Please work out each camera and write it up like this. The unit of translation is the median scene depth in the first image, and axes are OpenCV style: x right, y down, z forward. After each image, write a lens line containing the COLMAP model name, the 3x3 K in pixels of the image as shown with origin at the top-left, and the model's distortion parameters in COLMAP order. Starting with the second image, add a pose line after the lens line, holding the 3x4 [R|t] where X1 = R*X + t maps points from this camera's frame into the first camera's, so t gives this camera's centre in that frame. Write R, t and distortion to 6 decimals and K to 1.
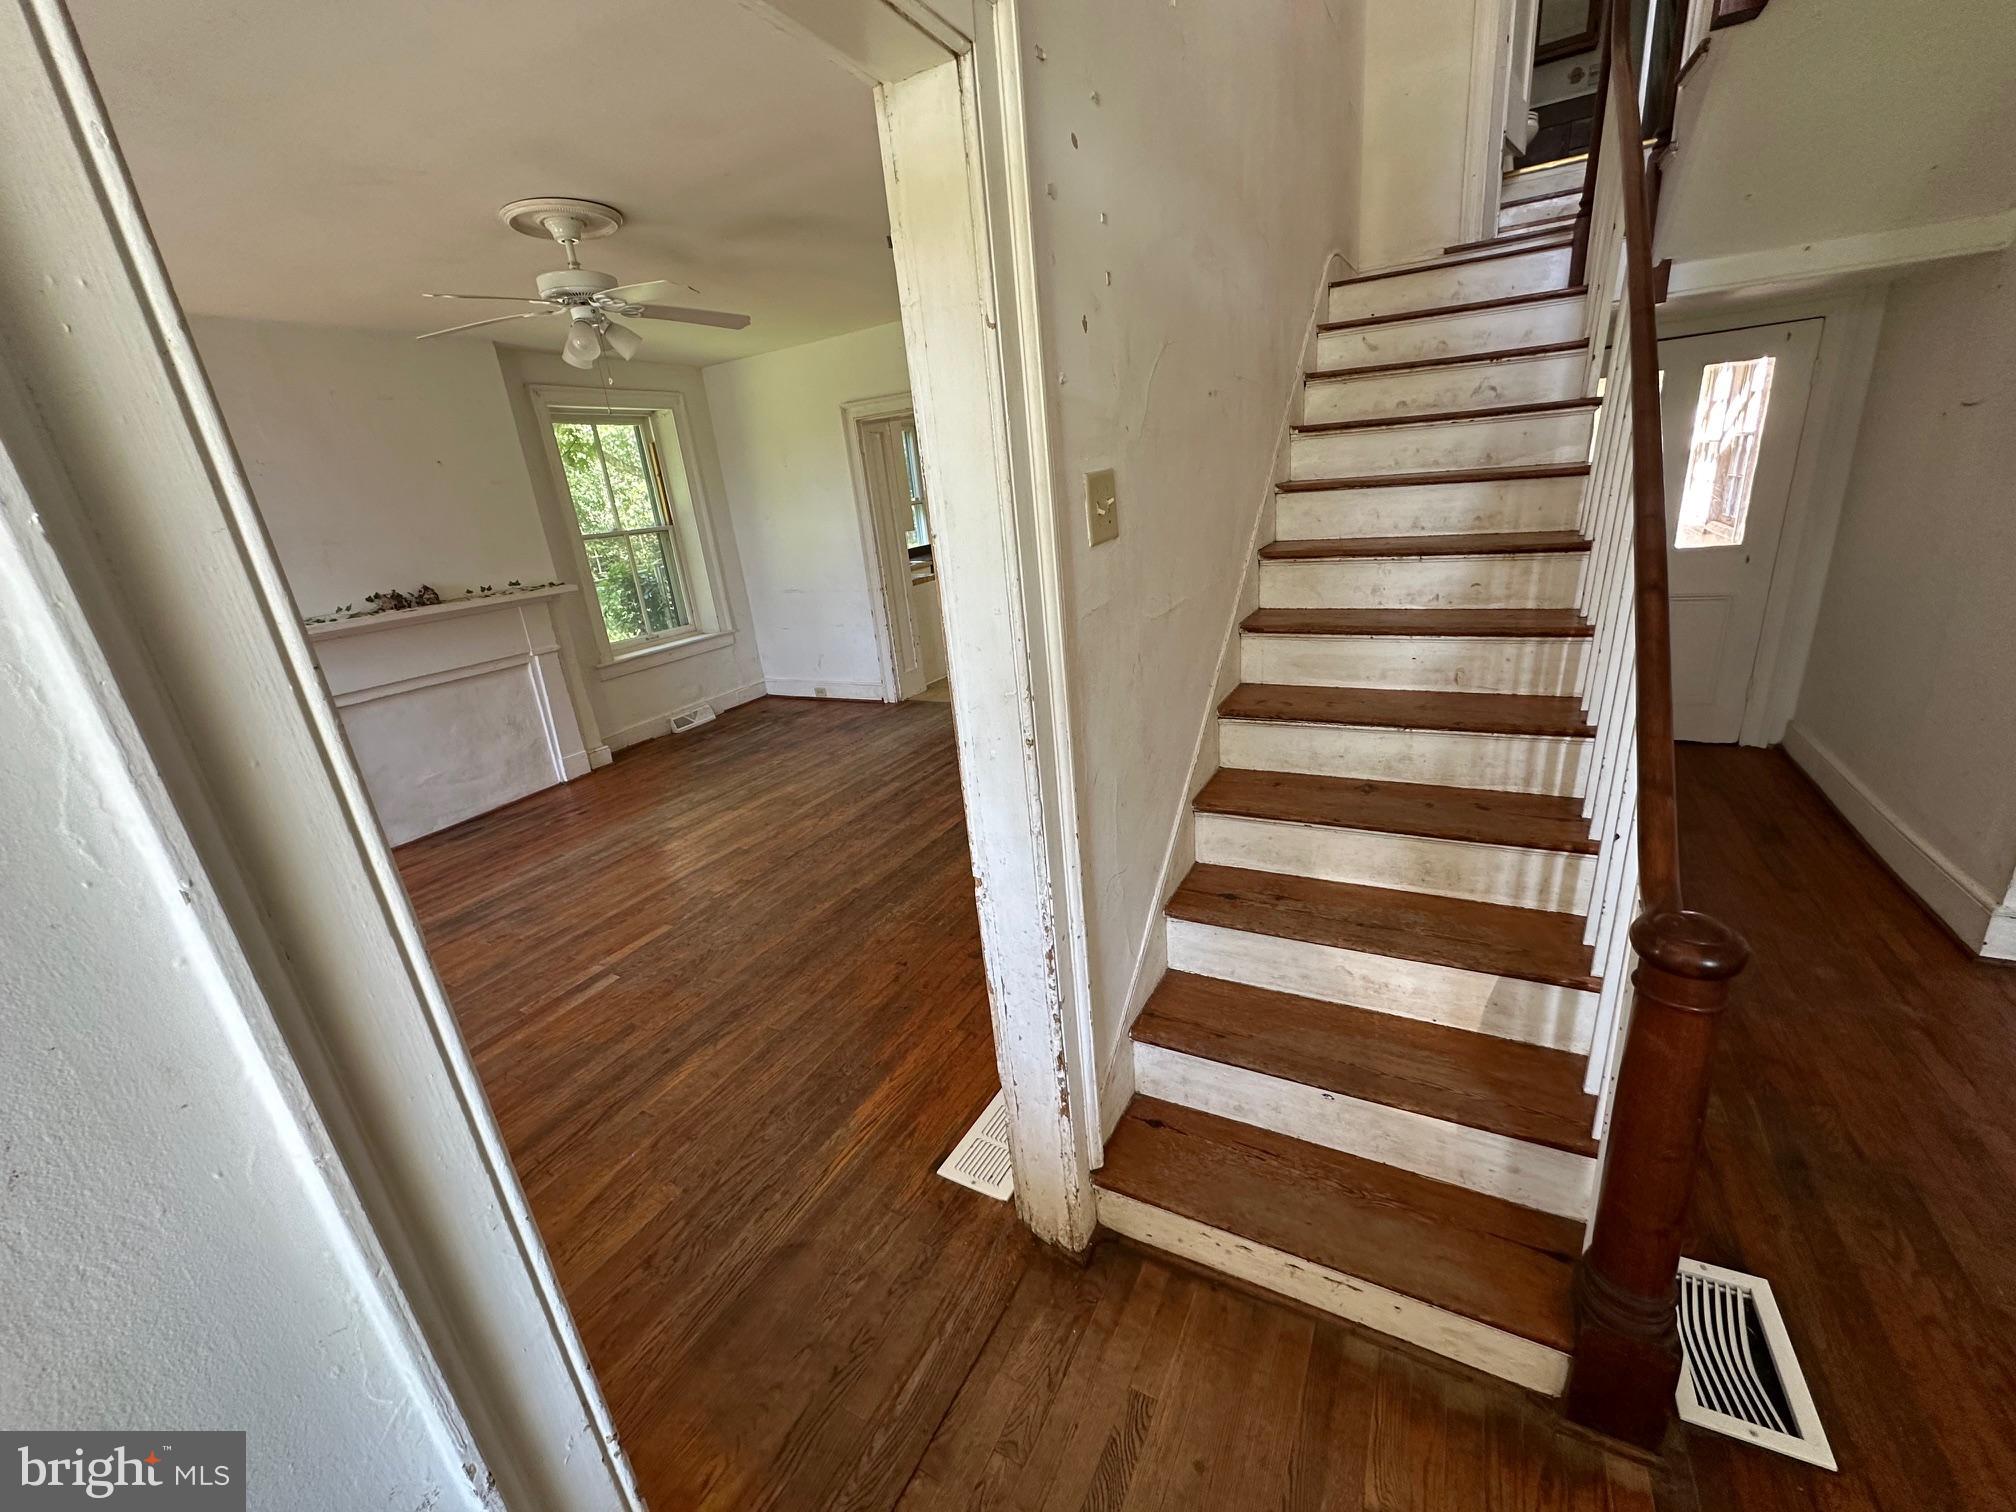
lens RADIAL K [[802.3, 0, 1005.8], [0, 802.3, 756.4], [0, 0, 1]] dist [-0.003562, 0.000485]
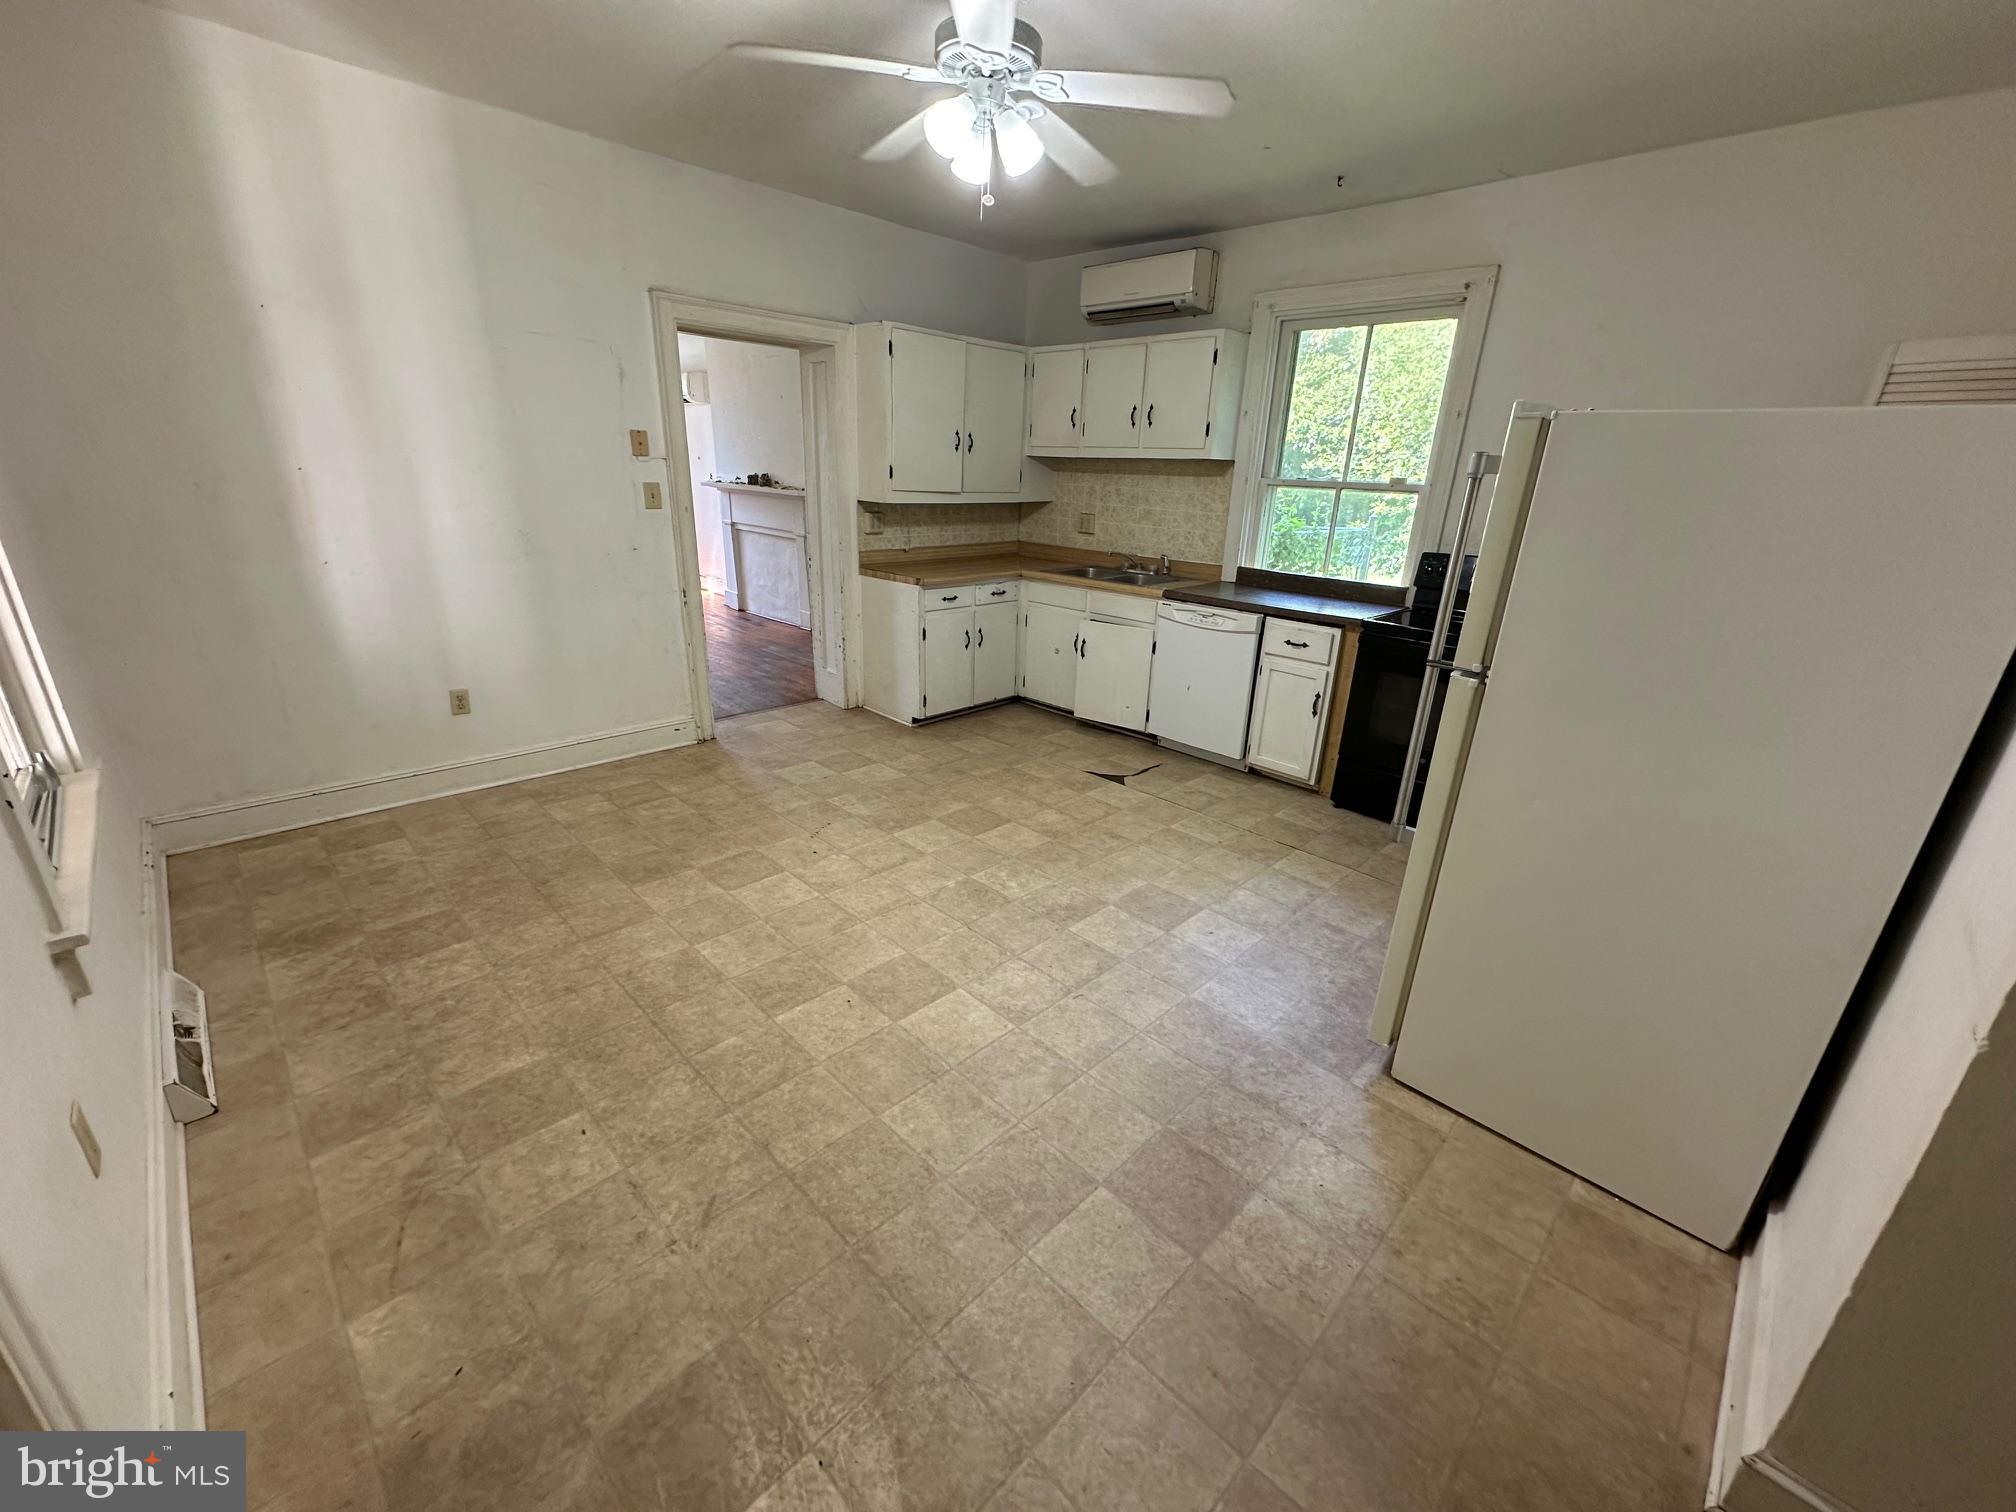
lens RADIAL K [[802.3, 0, 1008.7], [0, 802.3, 757.4], [0, 0, 1]] dist [-0.003562, 0.000485]
pose [[-0.287716, 0.401396, -0.869541, 0.824342], [-0.317409, 0.816652, 0.482007, -0.711003], [0.903588, 0.414681, -0.107558, 1.926629]]
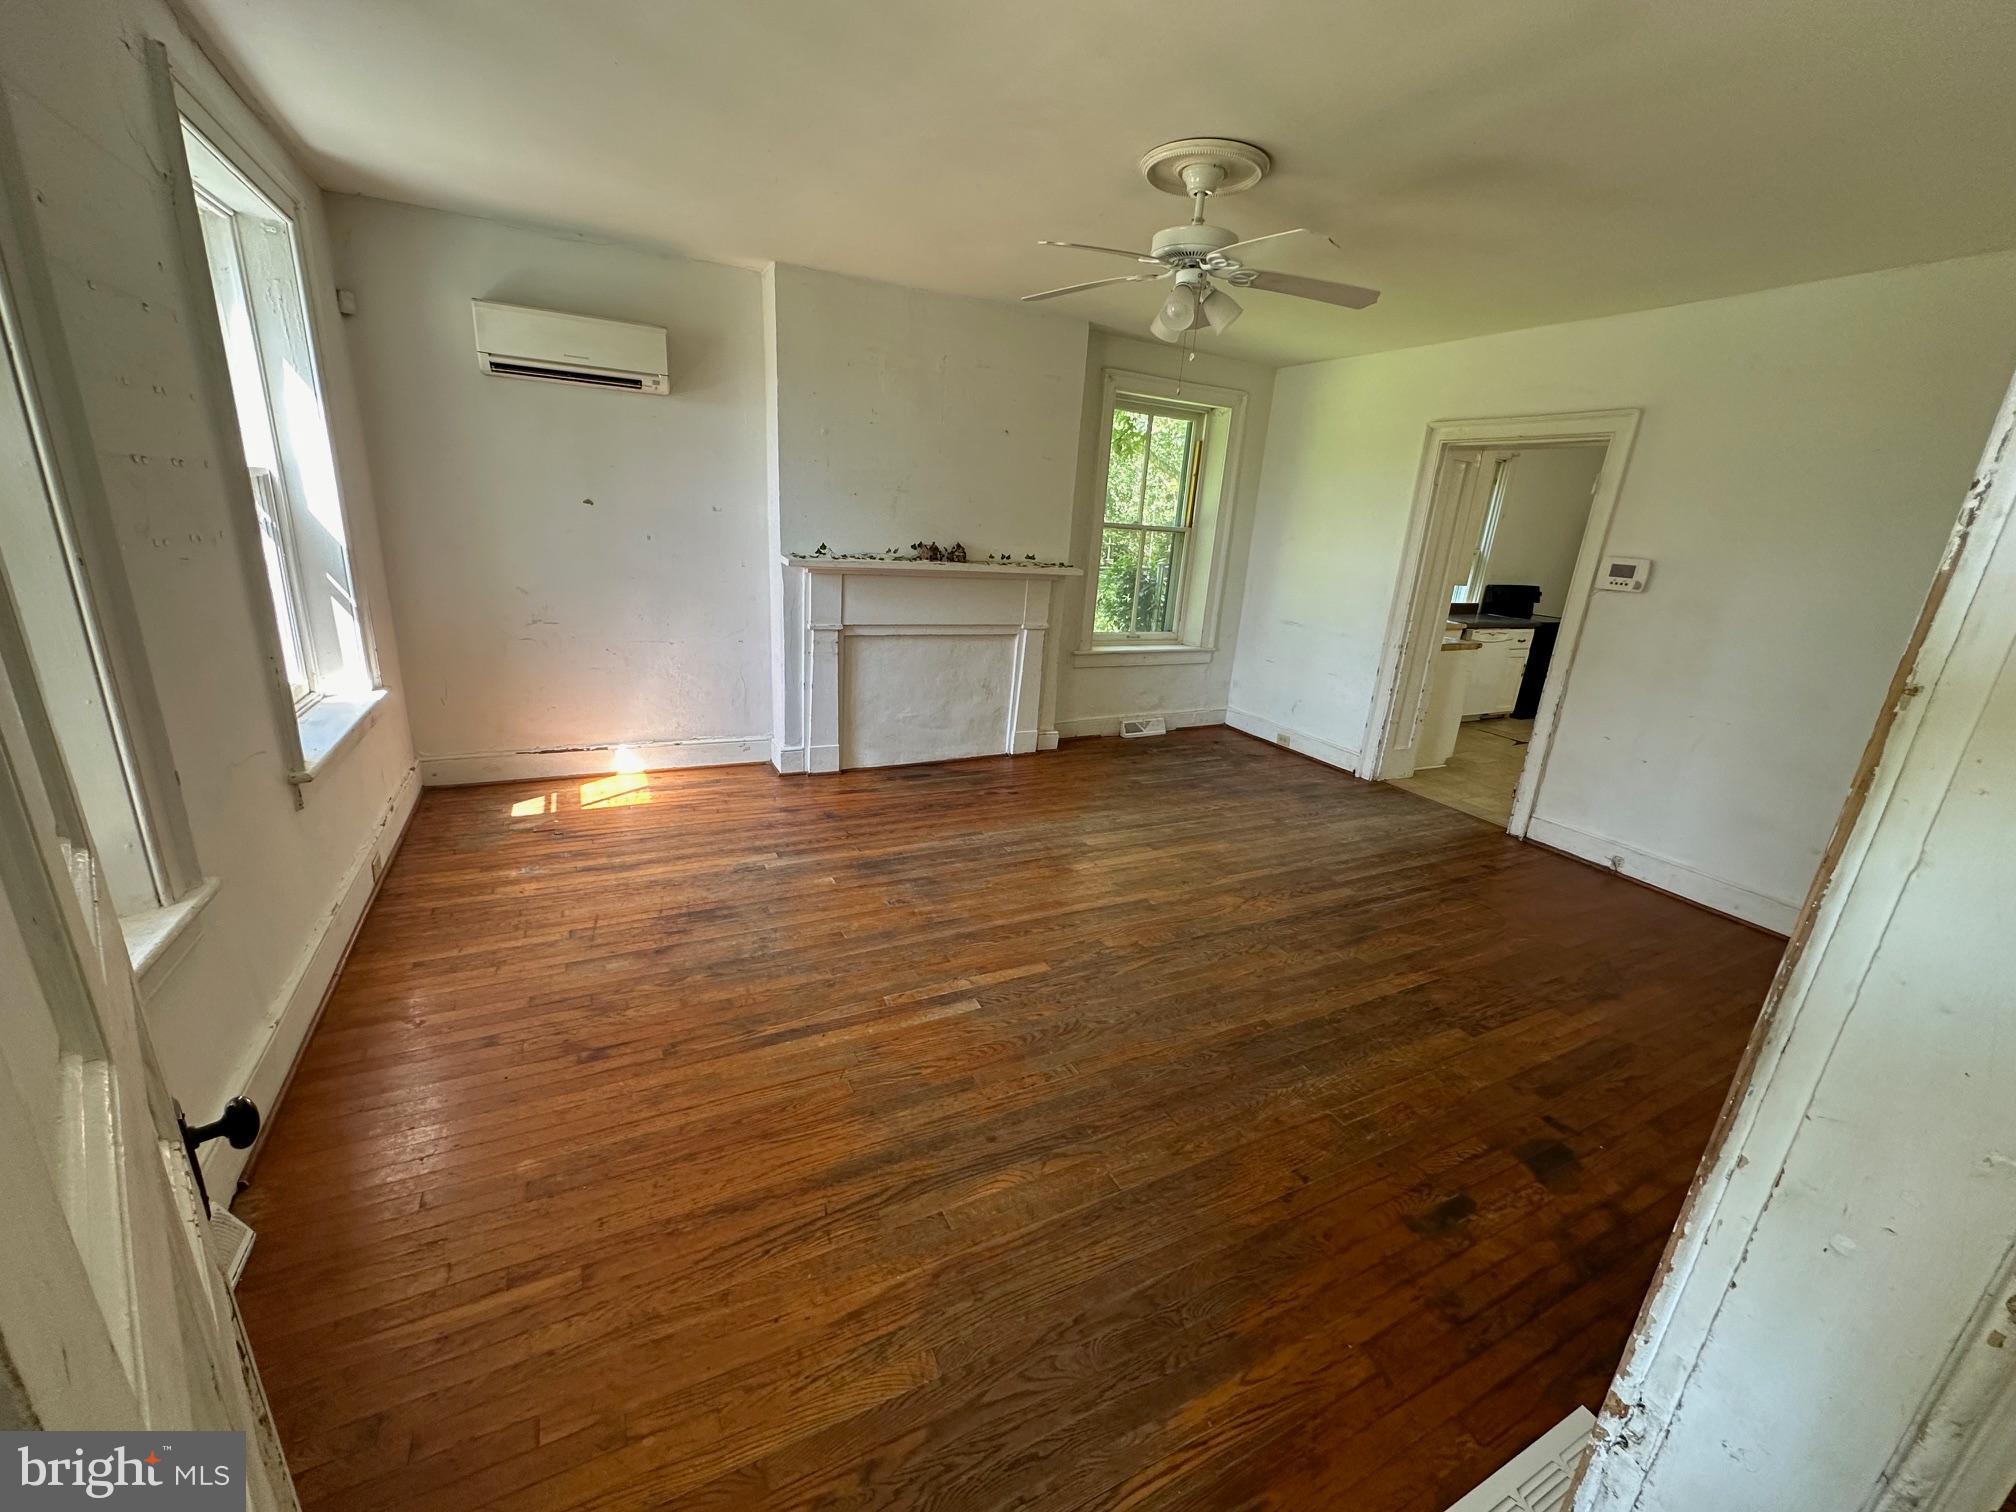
lens RADIAL K [[802.3, 0, 1008.1], [0, 802.3, 761.1], [0, 0, 1]] dist [-0.003562, 0.000485]
pose [[0.819005, 0.311760, -0.481702, -0.073648], [-0.317883, 0.945436, 0.071416, -0.038993], [0.477683, 0.094635, 0.873420, 0.136281]]
